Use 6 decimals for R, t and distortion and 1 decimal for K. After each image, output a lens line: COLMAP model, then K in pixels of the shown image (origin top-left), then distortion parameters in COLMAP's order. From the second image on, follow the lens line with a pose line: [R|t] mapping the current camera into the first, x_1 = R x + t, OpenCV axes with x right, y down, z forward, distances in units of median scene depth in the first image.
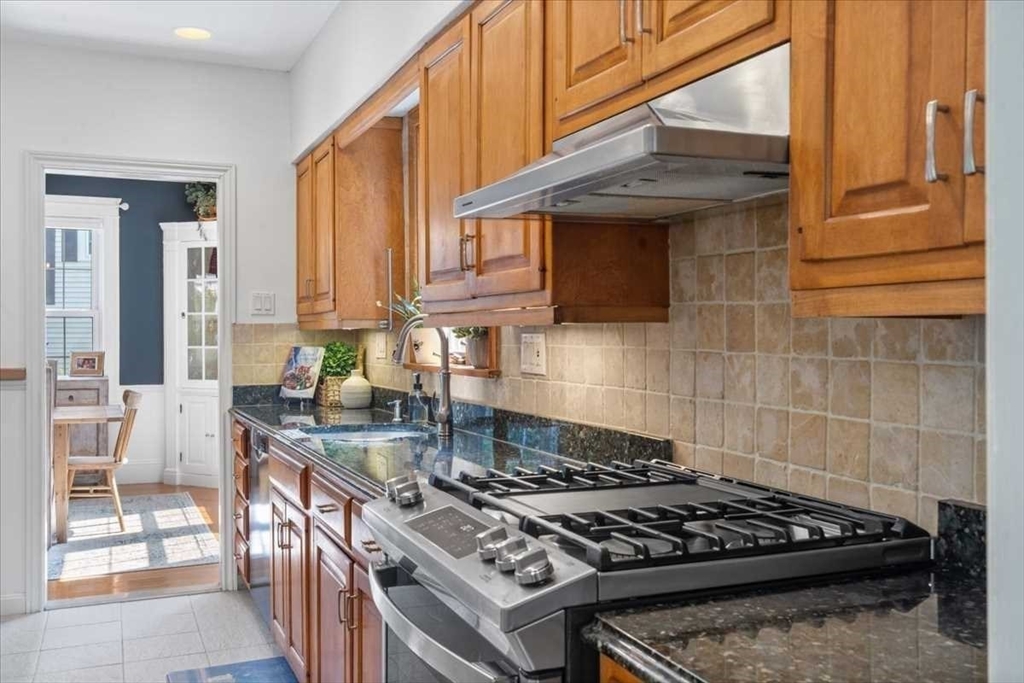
lens RADIAL K [[978.1, 0, 512.0], [0, 978.1, 341.5], [0, 0, 1]] dist [0.053639, 0.000754]
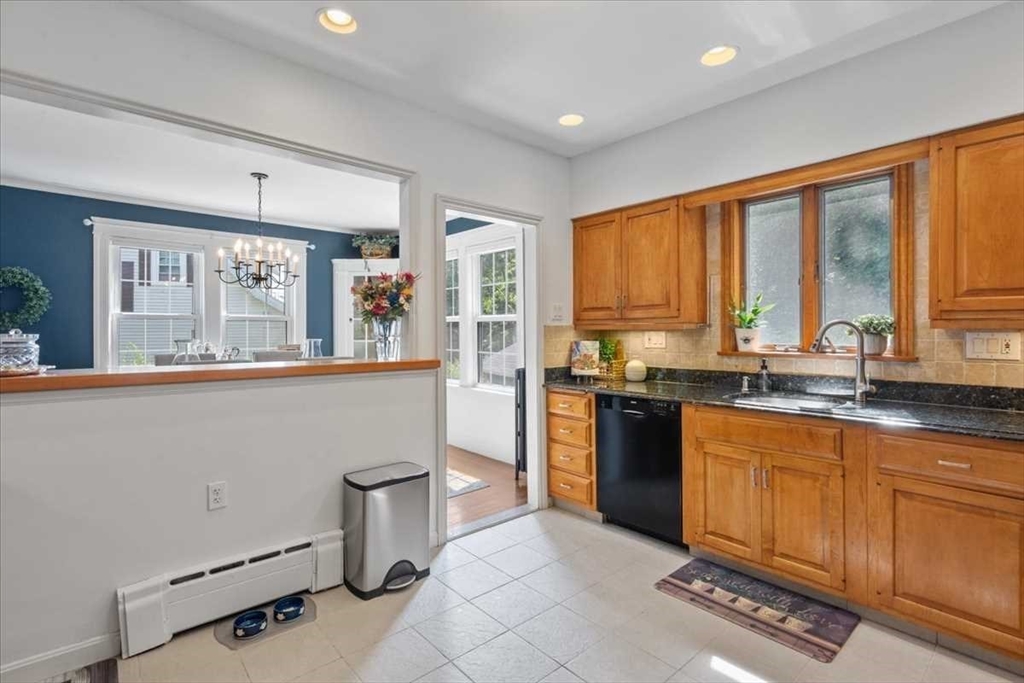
lens RADIAL K [[494.0, 0, 510.6], [0, 494.0, 332.9], [0, 0, 1]] dist [-0.002063, -0.000117]
pose [[0.947786, -0.001683, 0.318902, -0.560805], [0.003523, 0.999980, -0.005193, -0.003417], [-0.318887, 0.006045, 0.947773, 0.320594]]
